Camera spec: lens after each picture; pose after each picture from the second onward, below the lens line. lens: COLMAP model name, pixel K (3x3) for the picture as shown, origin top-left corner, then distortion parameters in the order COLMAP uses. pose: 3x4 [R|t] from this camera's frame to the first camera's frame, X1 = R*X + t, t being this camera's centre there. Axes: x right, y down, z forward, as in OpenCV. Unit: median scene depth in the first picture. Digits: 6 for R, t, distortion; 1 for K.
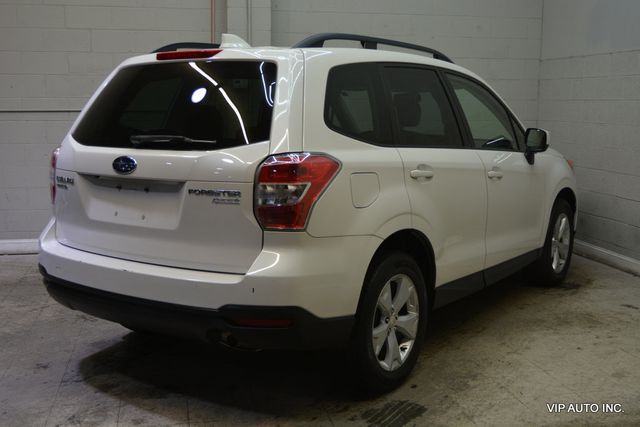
lens RADIAL K [[713.0, 0, 313.8], [0, 713.0, 213.0], [0, 0, 1]] dist [-0.005929, 0.000000]
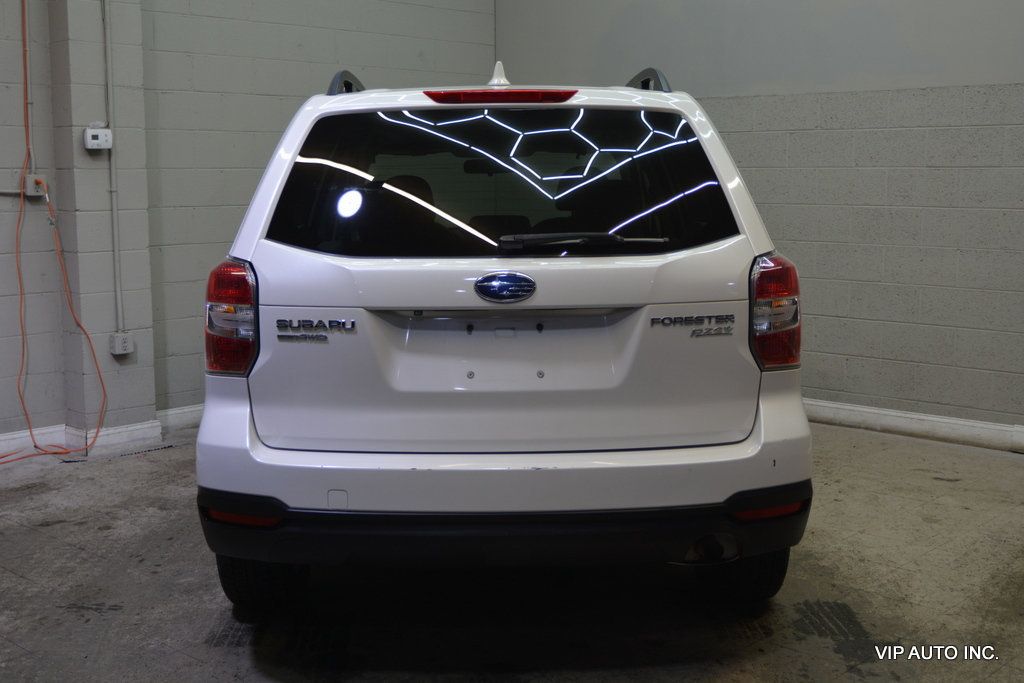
lens RADIAL K [[1204.8, 0, 465.3], [0, 1204.8, 338.0], [0, 0, 1]] dist [-0.005844, 0.000000]
pose [[0.826304, -0.085053, 0.556765, -0.804850], [0.093630, 0.995521, 0.013119, -0.040606], [-0.555387, 0.041289, 0.830566, 0.206194]]
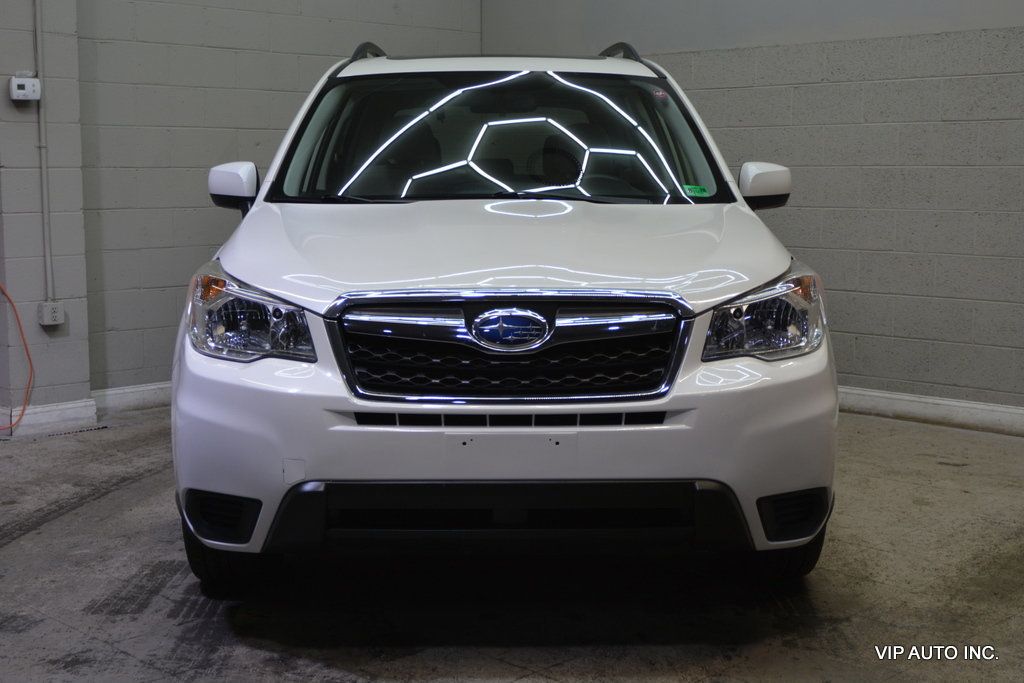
lens RADIAL K [[1328.6, 0, 460.2], [0, 1328.6, 336.5], [0, 0, 1]] dist [0.003281, 0.000000]
pose [[0.844988, -0.073872, 0.529659, -0.714772], [0.088462, 0.996077, -0.002205, 0.032894], [-0.527418, 0.048718, 0.848208, 0.145390]]
